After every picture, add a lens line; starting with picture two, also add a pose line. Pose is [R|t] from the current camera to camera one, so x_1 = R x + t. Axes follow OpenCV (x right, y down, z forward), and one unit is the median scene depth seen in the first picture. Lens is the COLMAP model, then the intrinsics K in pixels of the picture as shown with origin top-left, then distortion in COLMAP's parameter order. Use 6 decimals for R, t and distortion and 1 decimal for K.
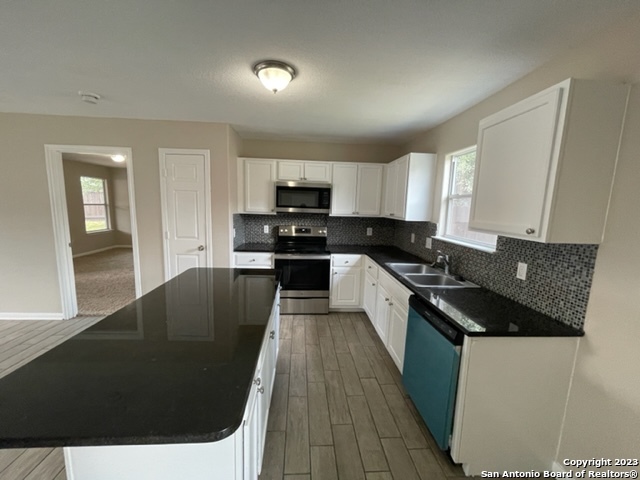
lens RADIAL K [[260.4, 0, 320.0], [0, 260.4, 240.0], [0, 0, 1]] dist [-0.013656, -0.000070]
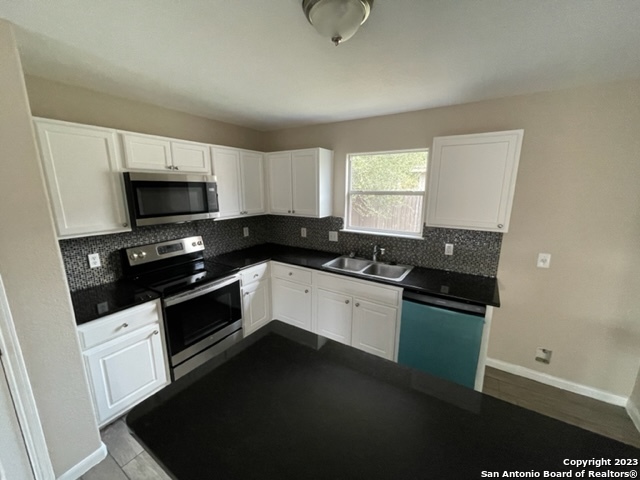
lens RADIAL K [[260.4, 0, 320.0], [0, 260.4, 240.0], [0, 0, 1]] dist [-0.013656, -0.000070]
pose [[0.578638, -0.191511, 0.792781, -0.403079], [0.120738, 0.981444, 0.148961, -0.121172], [-0.806598, 0.009524, 0.591023, 0.366734]]
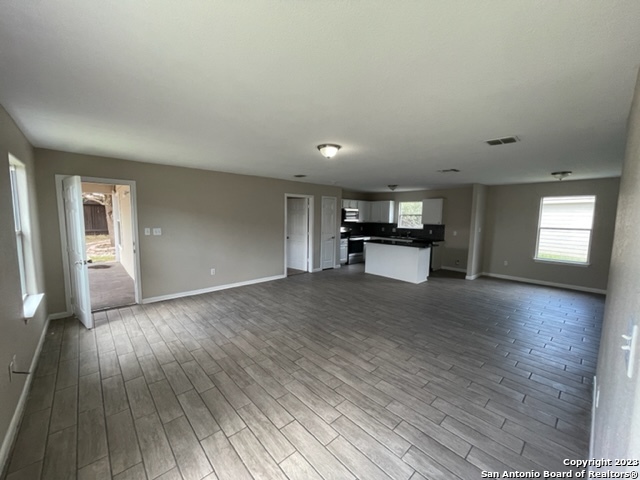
lens RADIAL K [[254.3, 0, 320.0], [0, 254.3, 240.0], [0, 0, 1]] dist [0.000647, -0.000002]
pose [[0.771555, -0.078421, 0.631311, -1.883407], [0.094370, 0.995502, 0.008327, 0.020159], [-0.629124, 0.053152, 0.775485, -0.665337]]
